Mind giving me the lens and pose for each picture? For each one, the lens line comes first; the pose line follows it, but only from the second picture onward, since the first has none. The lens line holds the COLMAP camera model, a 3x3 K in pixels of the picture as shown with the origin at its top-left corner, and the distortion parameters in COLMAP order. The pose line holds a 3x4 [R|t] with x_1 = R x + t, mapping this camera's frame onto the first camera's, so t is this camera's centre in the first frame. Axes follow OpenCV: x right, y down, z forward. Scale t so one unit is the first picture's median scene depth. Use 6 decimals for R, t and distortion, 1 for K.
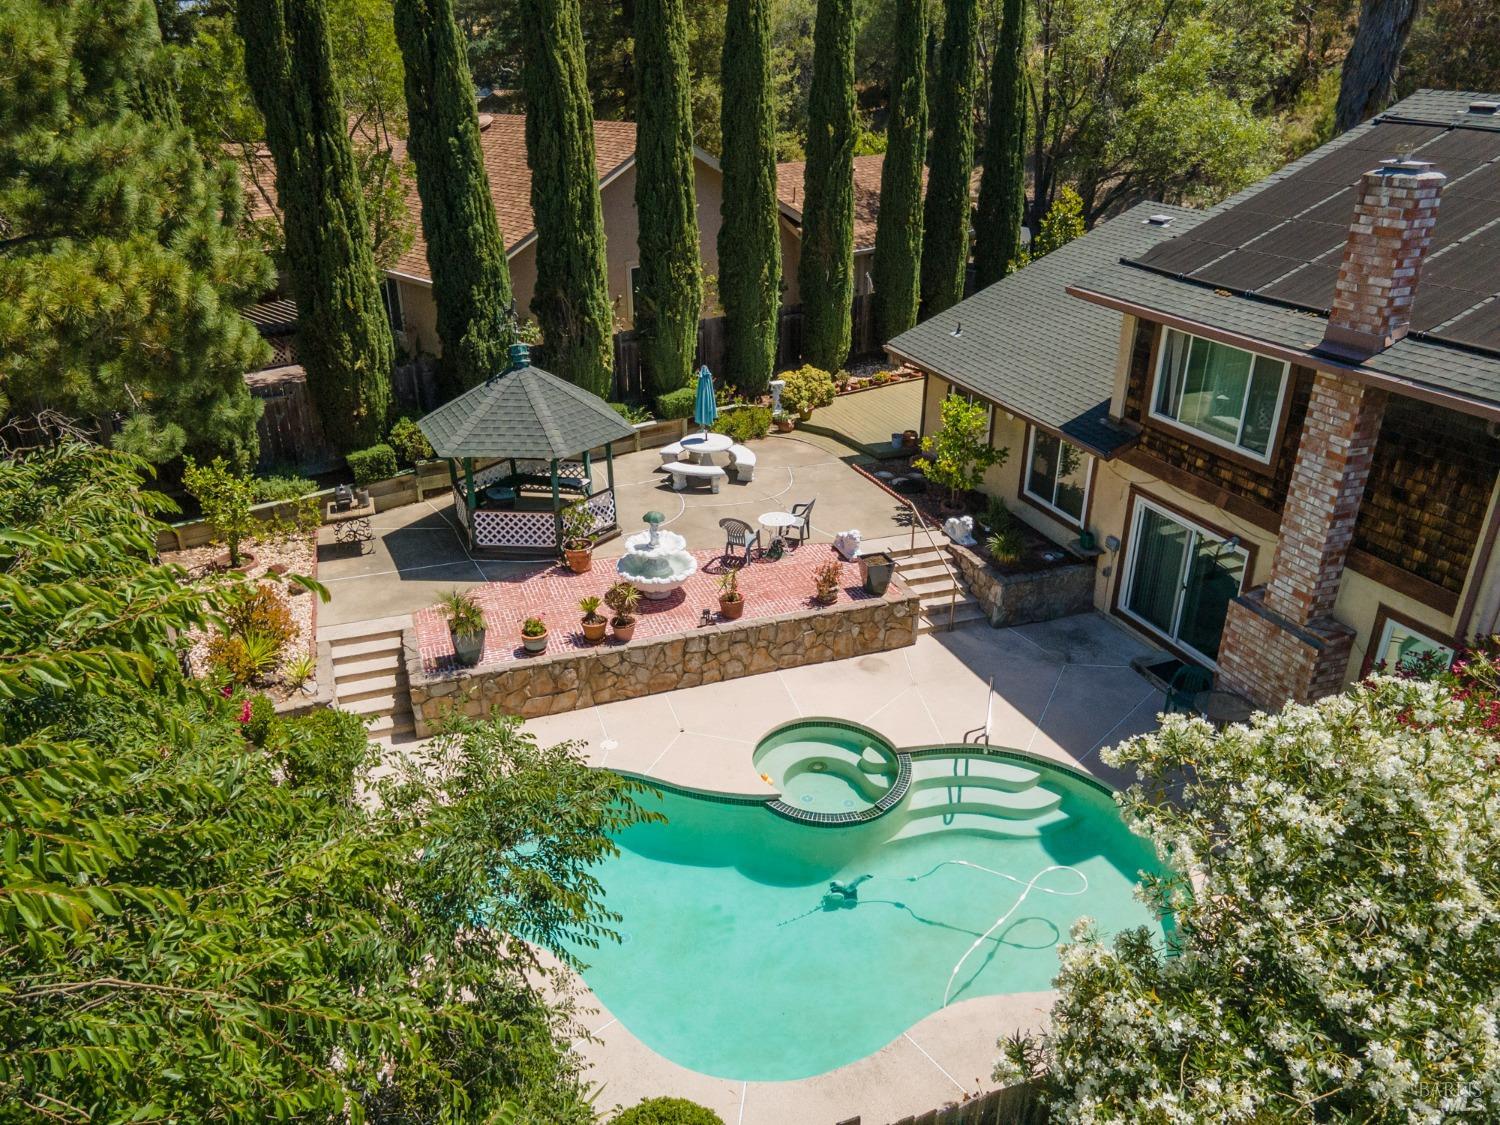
lens RADIAL K [[1097.0, 0, 774.3], [0, 1097.0, 549.3], [0, 0, 1]] dist [0.051395, -0.006266]
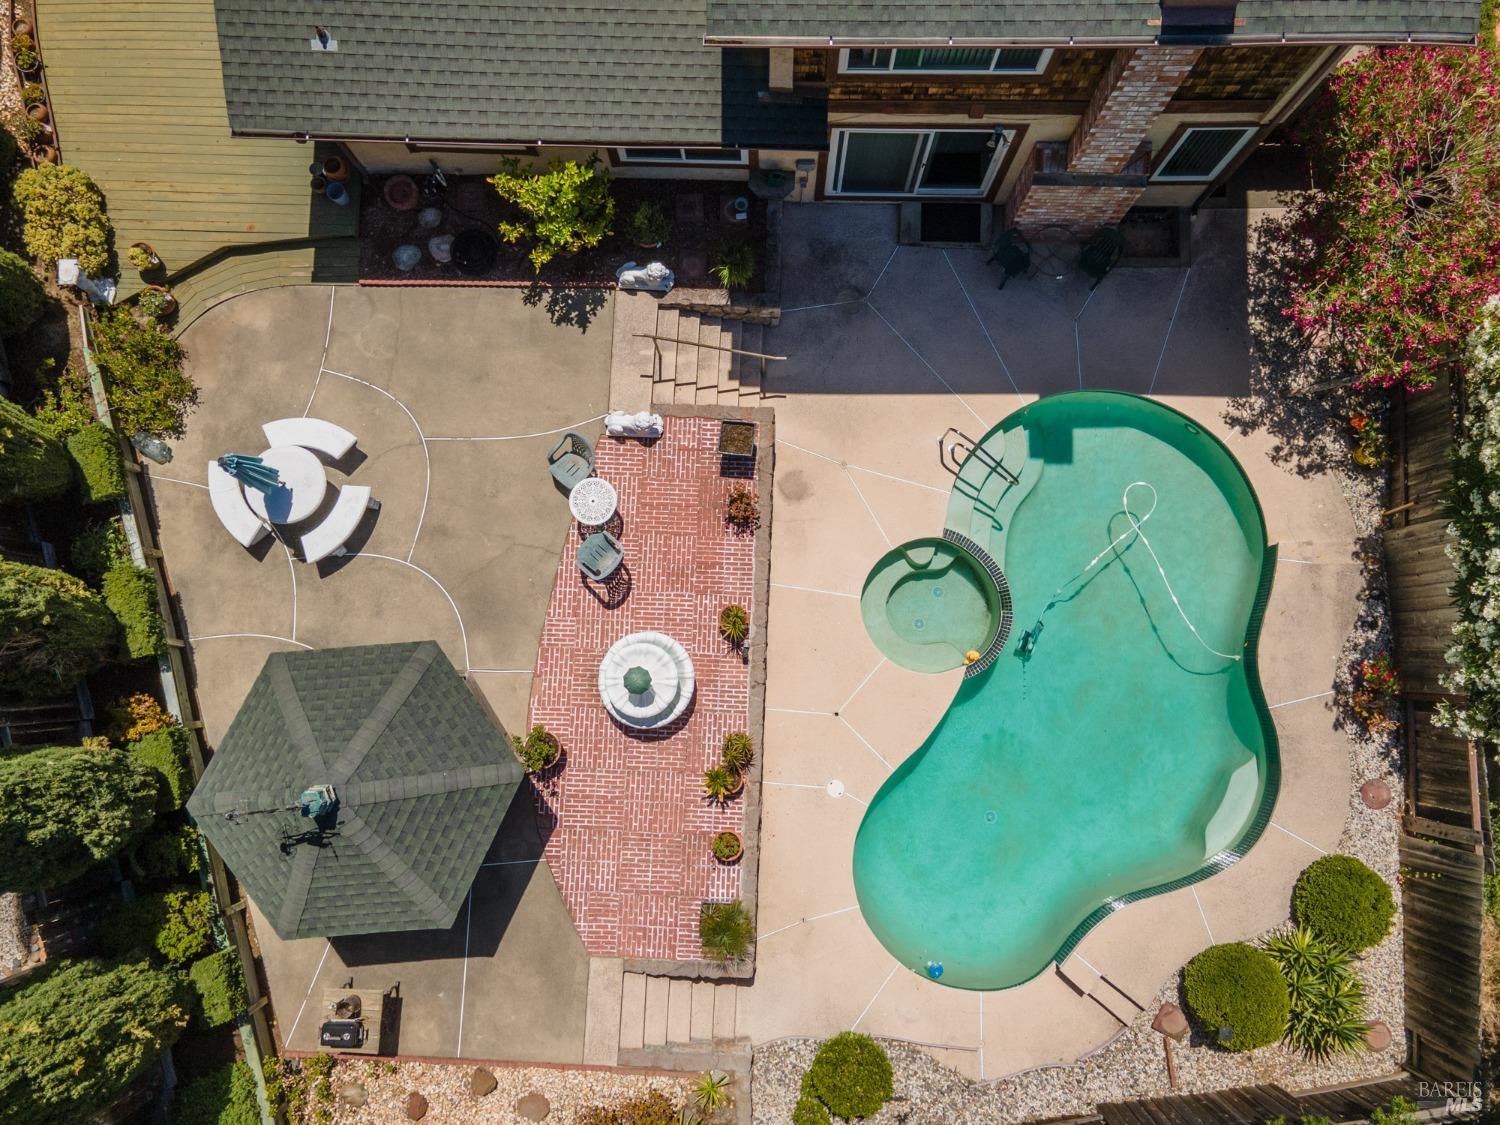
lens RADIAL K [[1097.0, 0, 759.2], [0, 1097.0, 553.0], [0, 0, 1]] dist [0.051395, -0.006266]
pose [[0.399226, -0.913100, 0.082866, -0.062073], [0.386566, 0.249588, 0.887847, -0.848610], [-0.831376, -0.322418, 0.452615, 0.663909]]
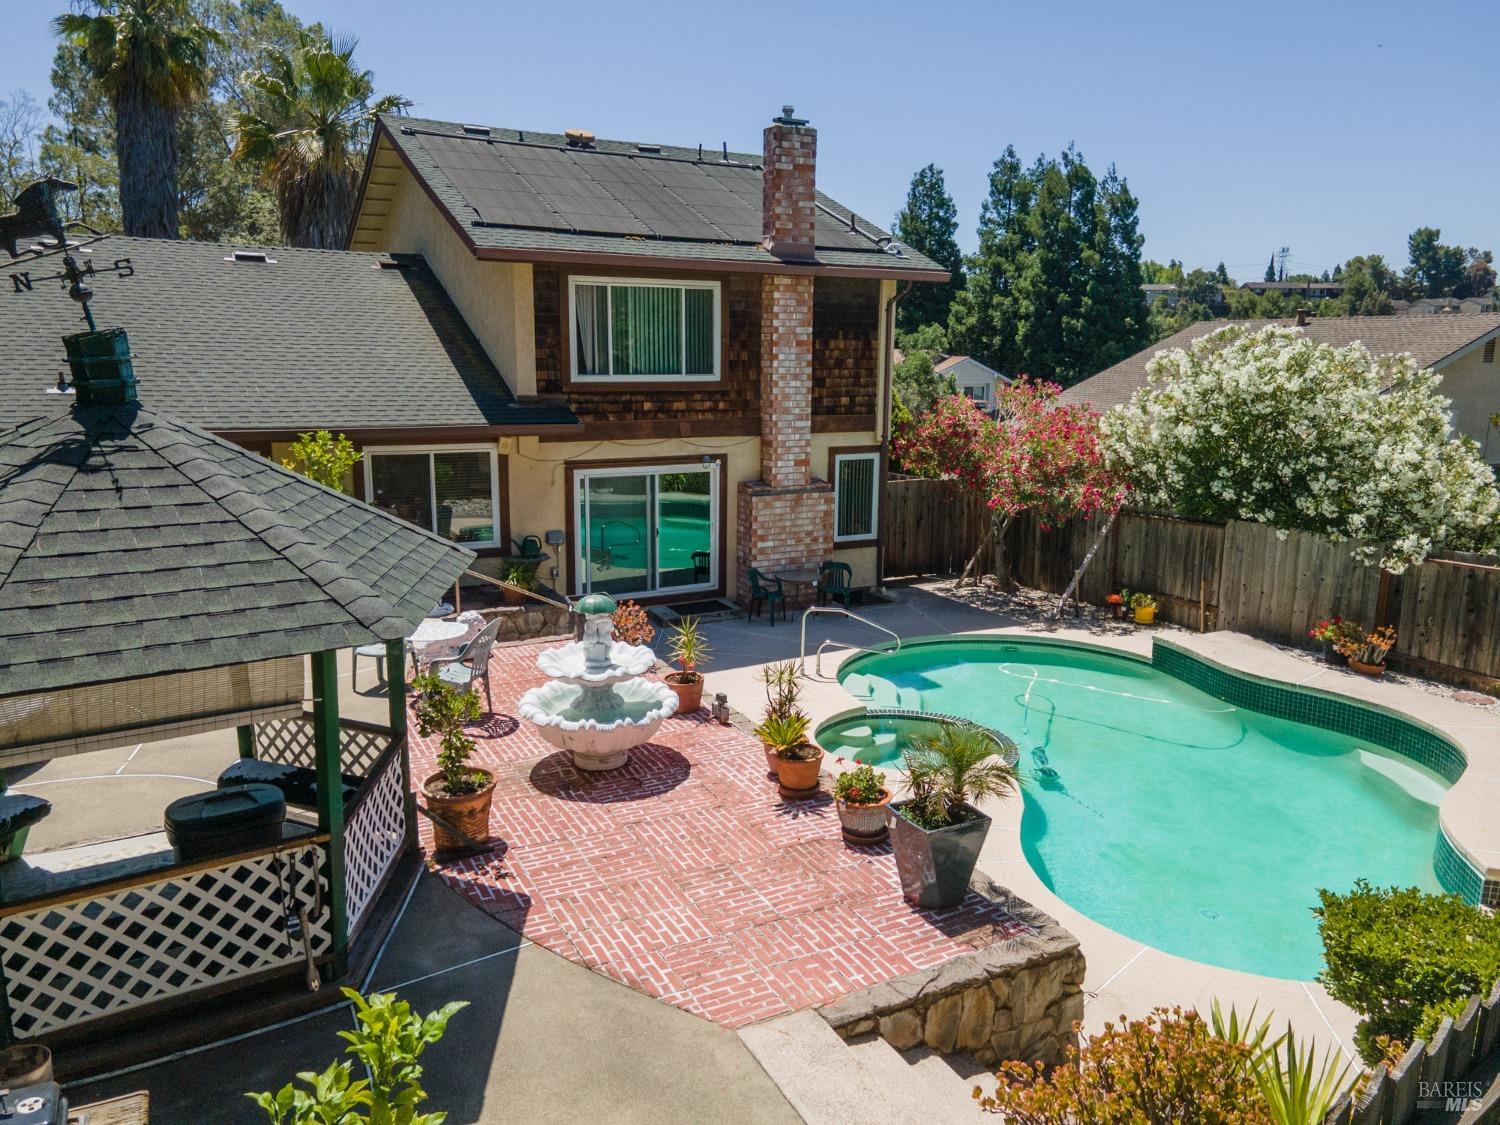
lens RADIAL K [[1097.0, 0, 749.1], [0, 1097.0, 527.7], [0, 0, 1]] dist [0.051395, -0.006266]
pose [[-0.103602, -0.175095, 0.979086, -0.700105], [0.397939, 0.894865, 0.202141, -0.157313], [-0.911543, 0.410559, -0.023033, 1.059029]]
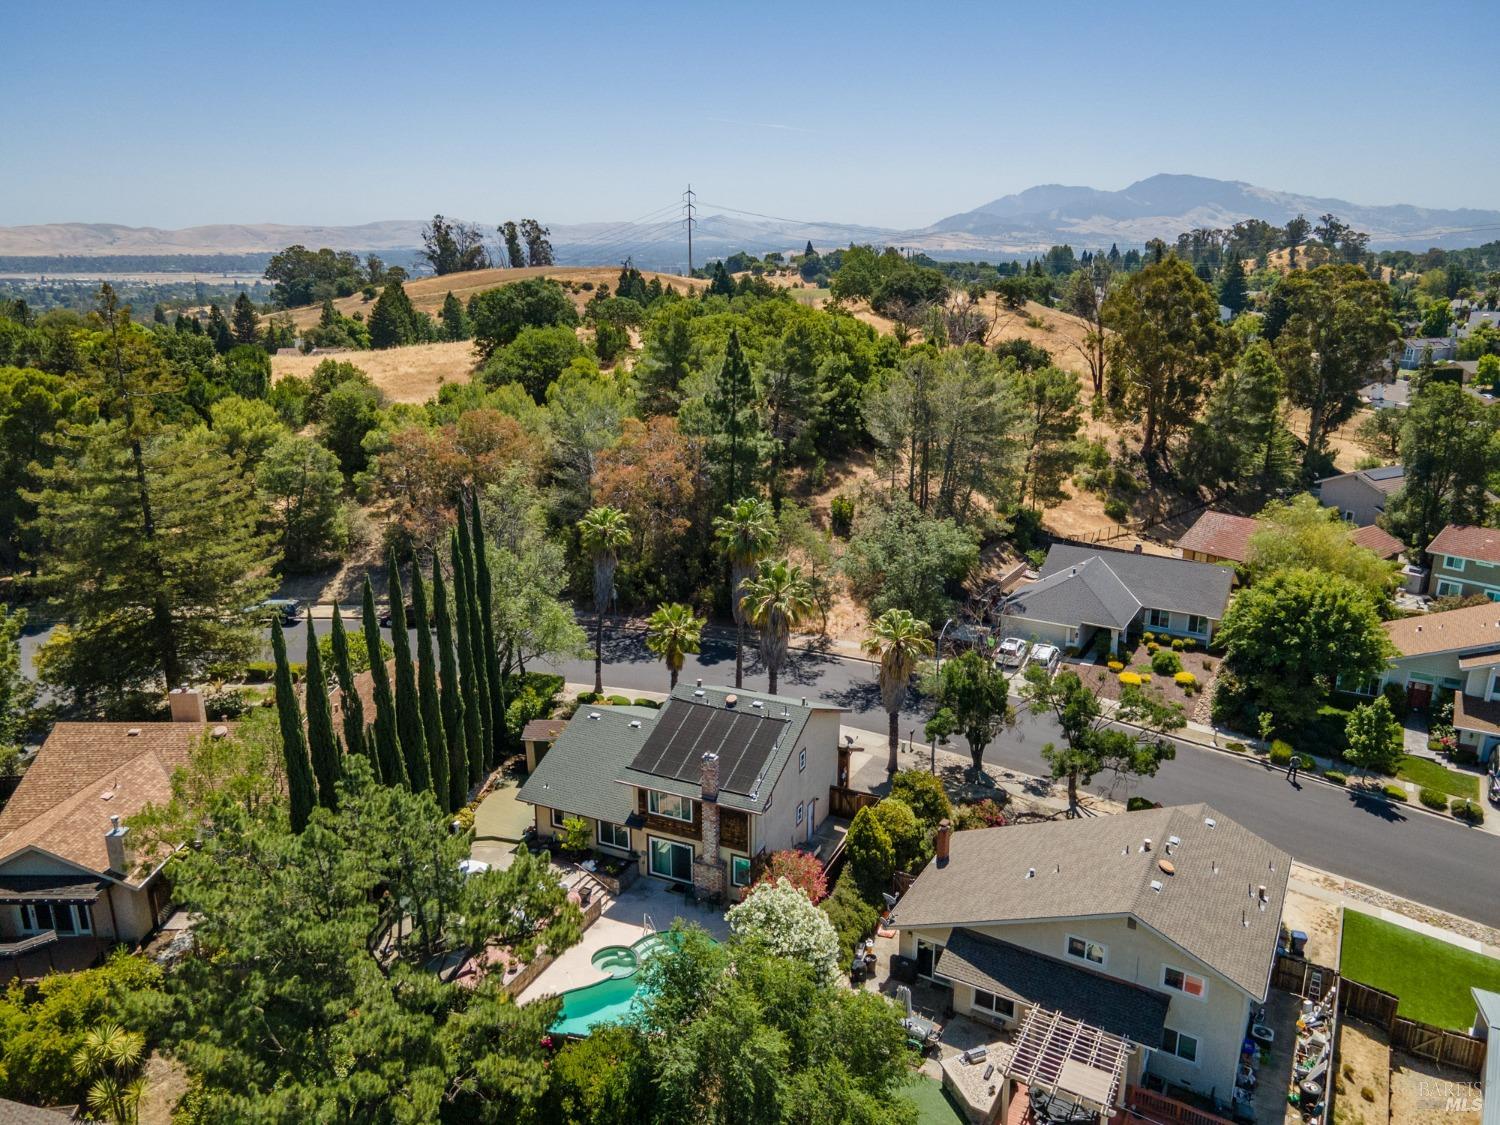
lens RADIAL K [[1097.0, 0, 759.1], [0, 1097.0, 555.0], [0, 0, 1]] dist [0.051395, -0.006266]
pose [[0.728156, -0.197114, 0.656456, -1.537208], [0.284033, 0.958427, -0.027268, -0.739106], [-0.623790, 0.206311, 0.753871, -1.960741]]
